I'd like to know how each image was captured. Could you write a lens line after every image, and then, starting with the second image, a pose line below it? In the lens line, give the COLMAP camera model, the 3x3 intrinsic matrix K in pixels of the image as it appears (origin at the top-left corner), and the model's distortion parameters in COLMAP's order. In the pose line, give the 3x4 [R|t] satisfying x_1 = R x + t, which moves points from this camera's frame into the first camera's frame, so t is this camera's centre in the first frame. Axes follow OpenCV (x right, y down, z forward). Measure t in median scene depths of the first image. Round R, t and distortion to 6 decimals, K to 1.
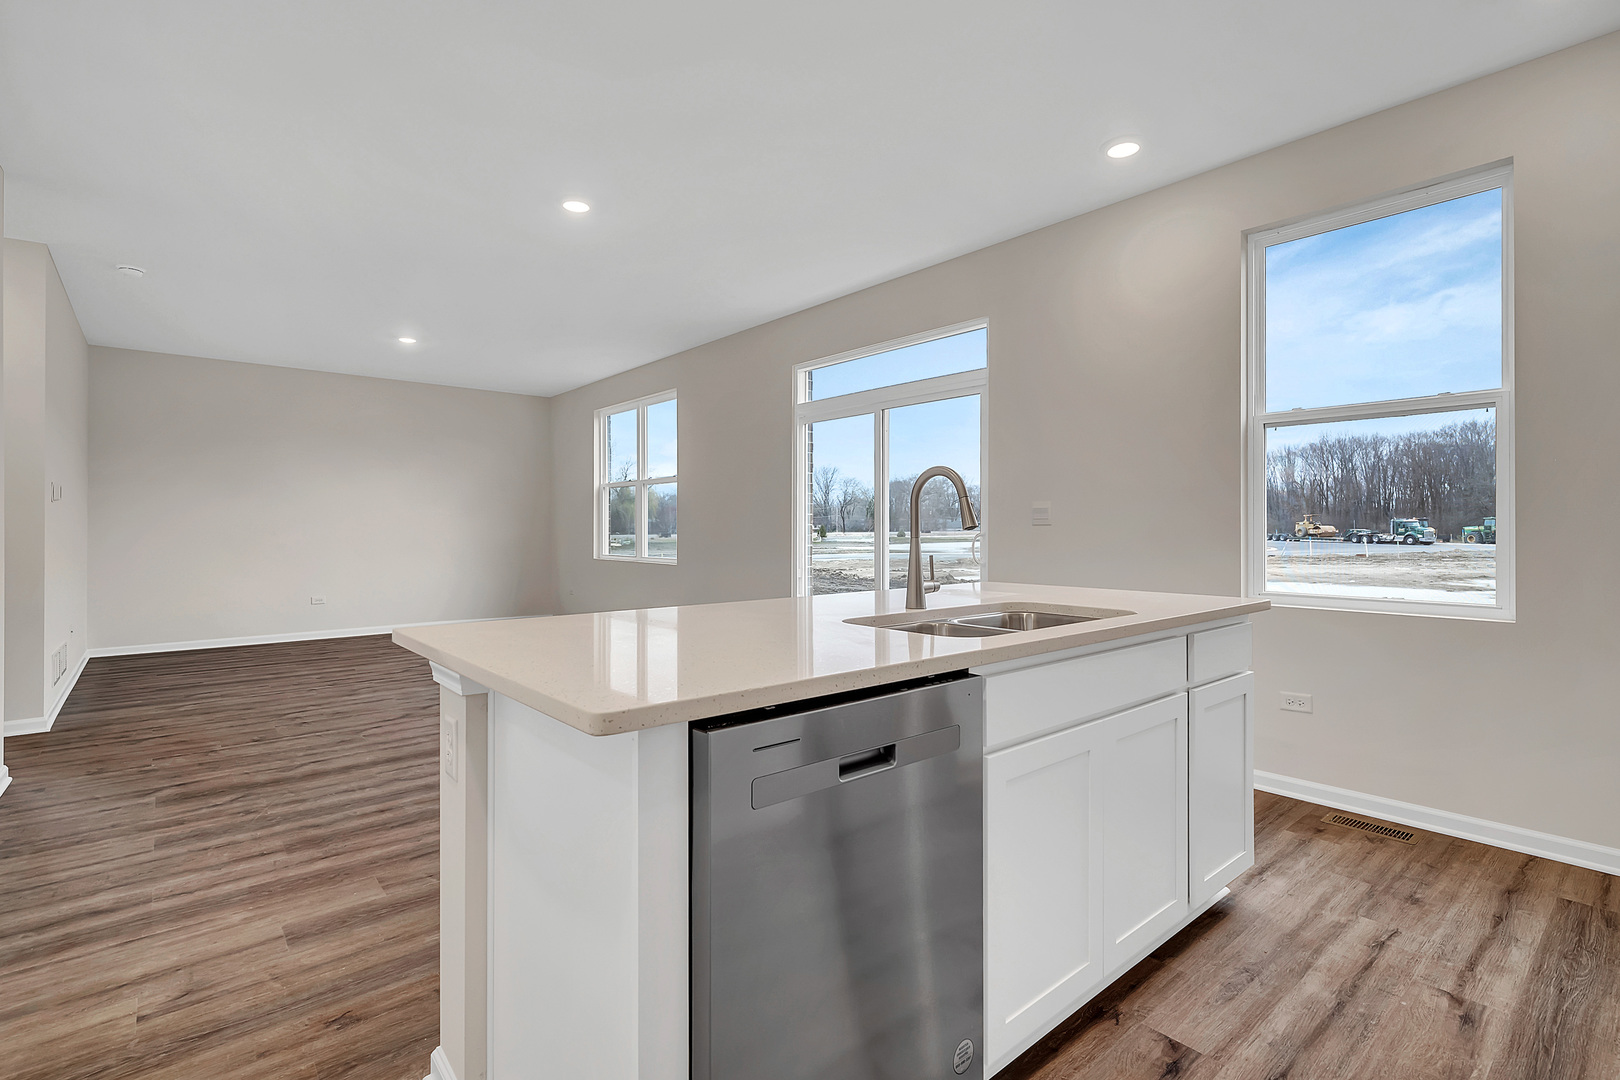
lens RADIAL K [[762.1, 0, 808.1], [0, 762.1, 526.6], [0, 0, 1]] dist [0.004208, -0.000490]
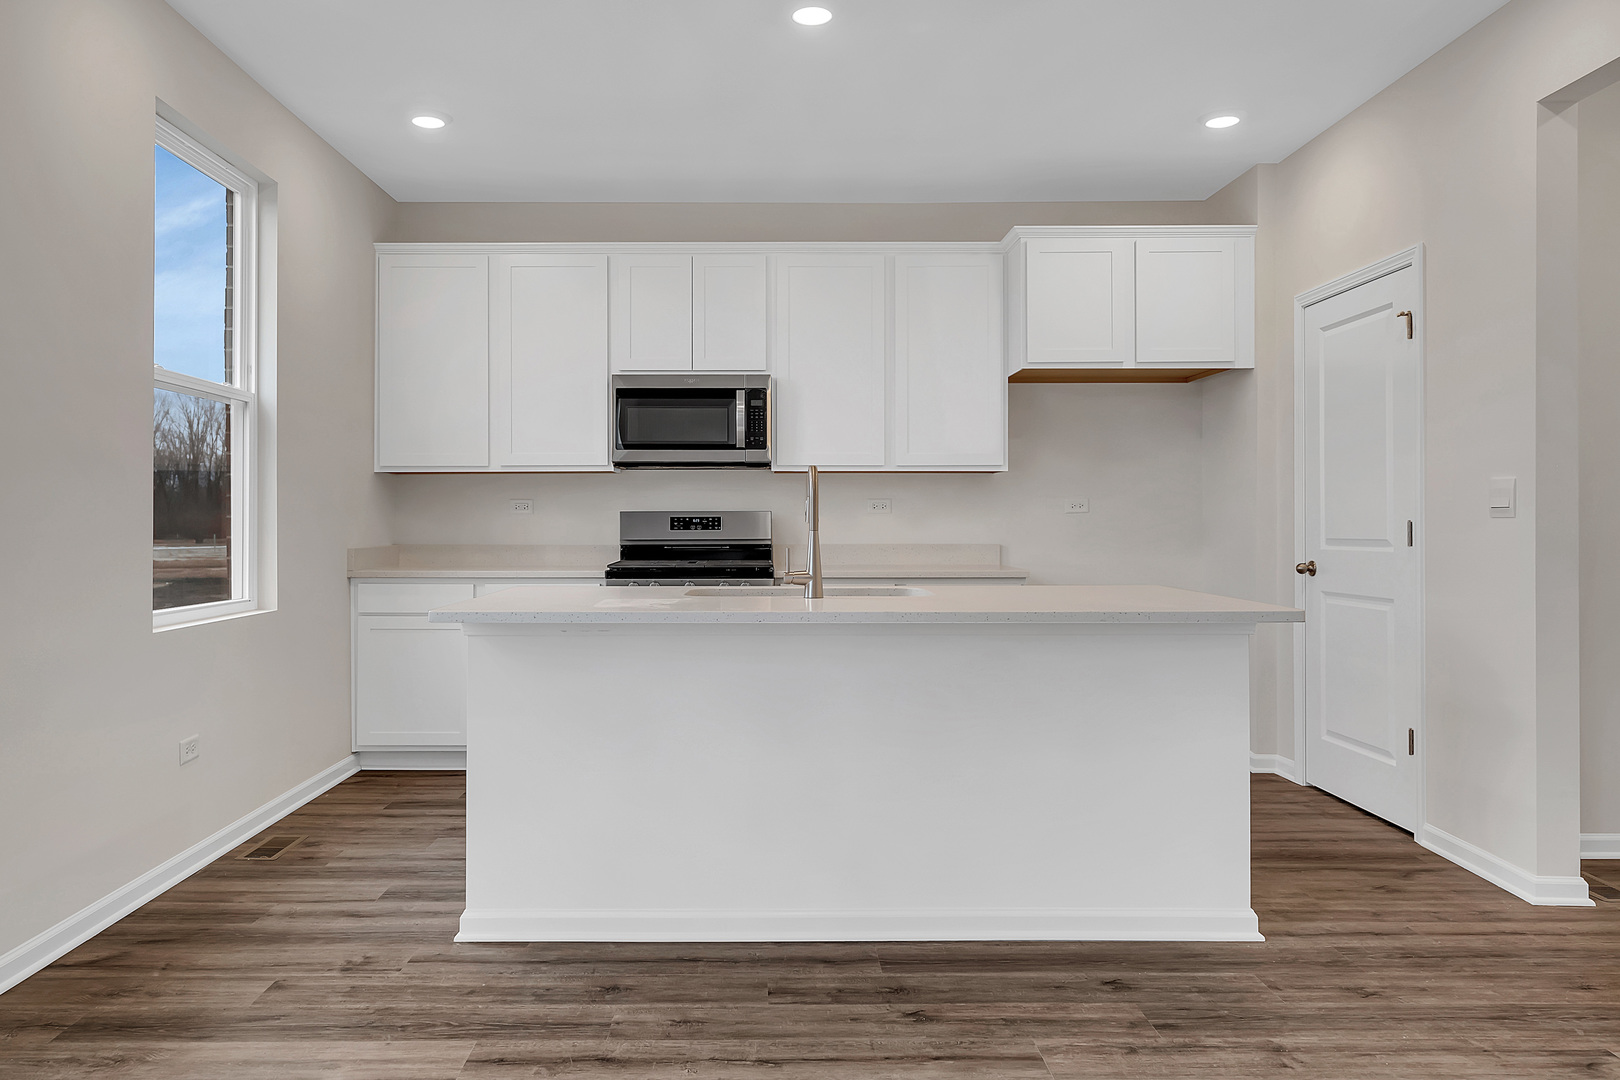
lens RADIAL K [[1086.1, 0, 779.7], [0, 1086.1, 523.6], [0, 0, 1]] dist [0.011119, -0.003023]
pose [[-0.765482, 0.000971, 0.643456, -0.565099], [0.002354, 0.999996, 0.001291, 0.000568], [-0.643453, 0.002502, -0.765482, 1.564386]]
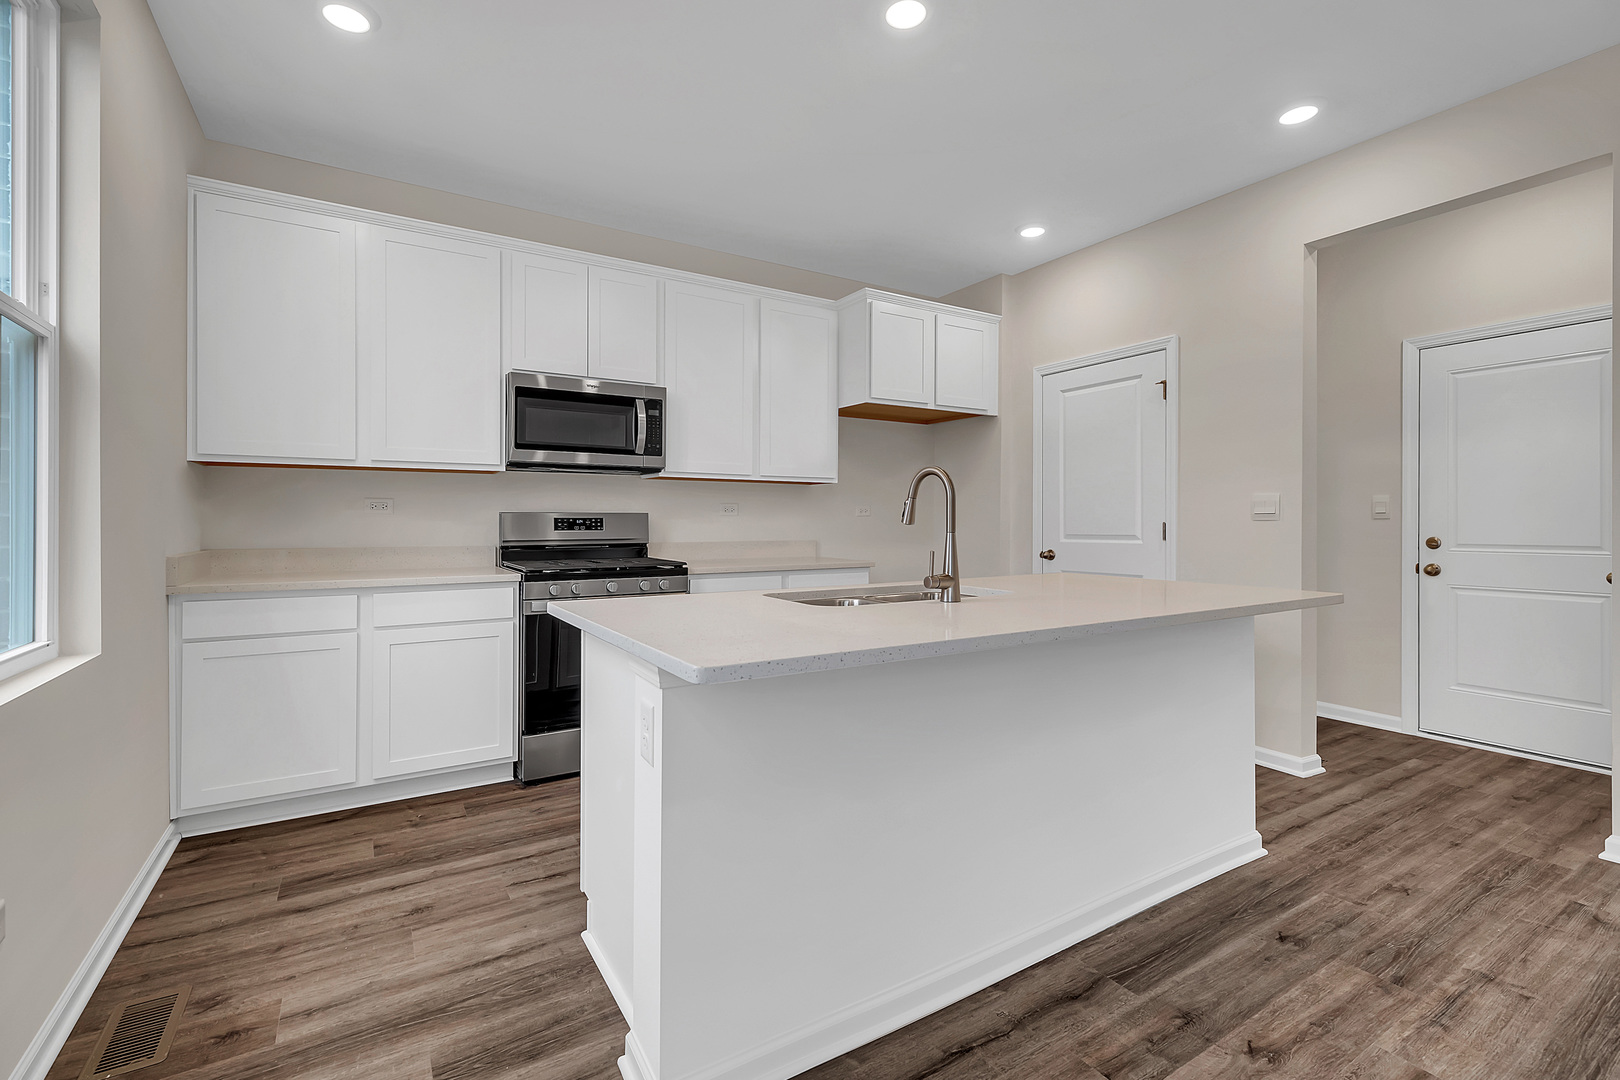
lens RADIAL K [[698.9, 0, 802.6], [0, 698.9, 525.0], [0, 0, 1]] dist [0.006055, -0.000424]
pose [[-0.986406, 0.000709, 0.164324, 0.131647], [0.001605, 0.999985, 0.005316, -0.002308], [-0.164317, 0.005507, -0.986392, 1.408472]]
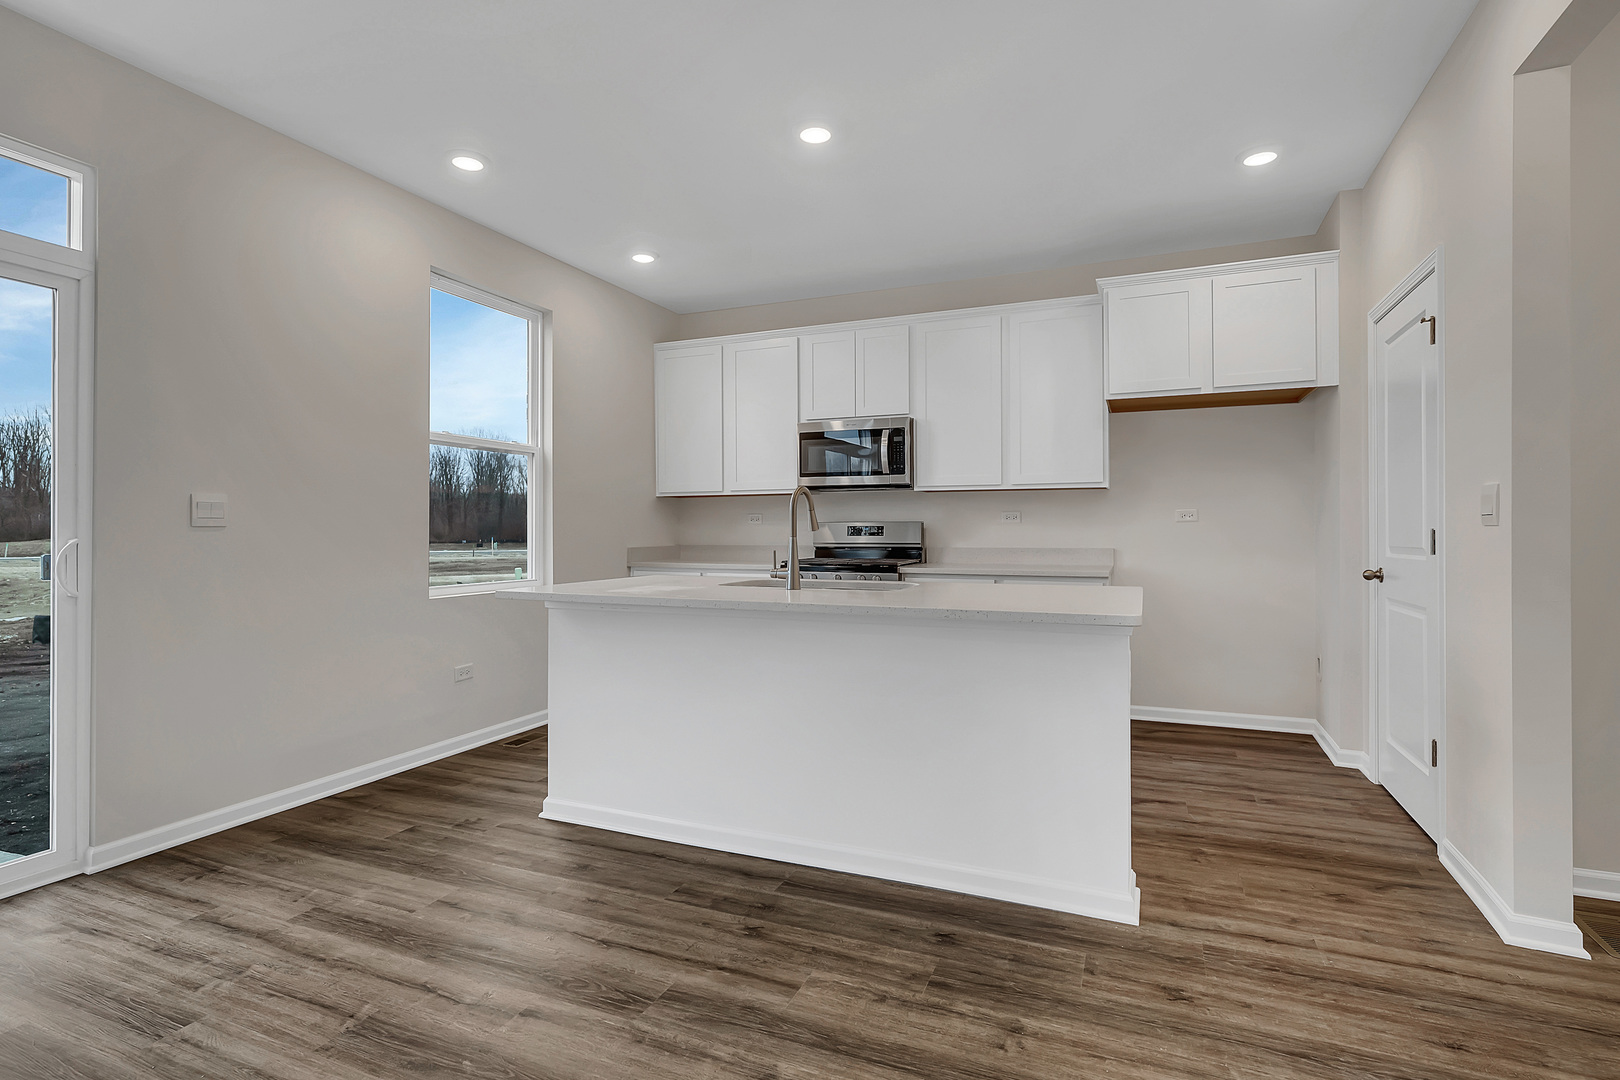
lens RADIAL K [[775.1, 0, 825.4], [0, 775.1, 529.2], [0, 0, 1]] dist [0.004206, 0.000223]
pose [[-0.458287, 0.003351, 0.888798, -0.791236], [0.002011, 0.999994, -0.002734, 0.002595], [-0.888802, 0.000534, -0.458292, 1.133663]]
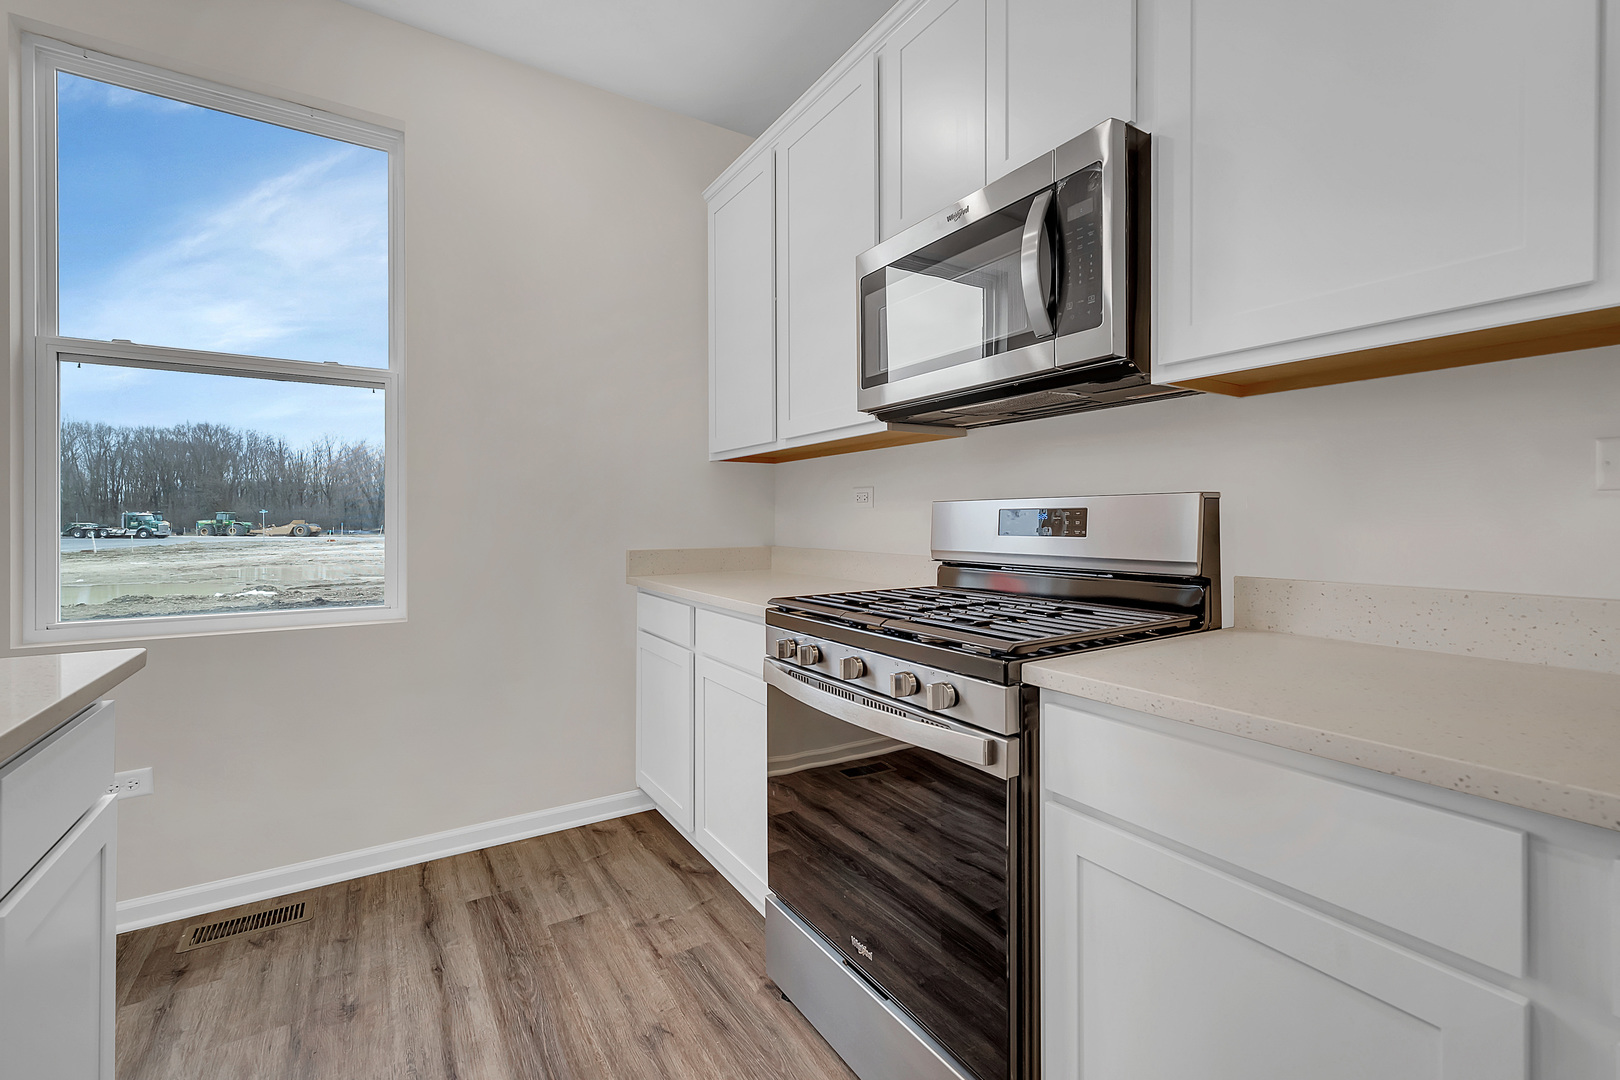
lens RADIAL K [[698.9, 0, 810.4], [0, 698.9, 521.9], [0, 0, 1]] dist [0.006055, -0.000424]
pose [[0.140239, 0.000039, 0.990118, 0.131532], [-0.002209, 0.999998, 0.000273, 0.002327], [-0.990115, -0.002225, 0.140239, 0.354163]]
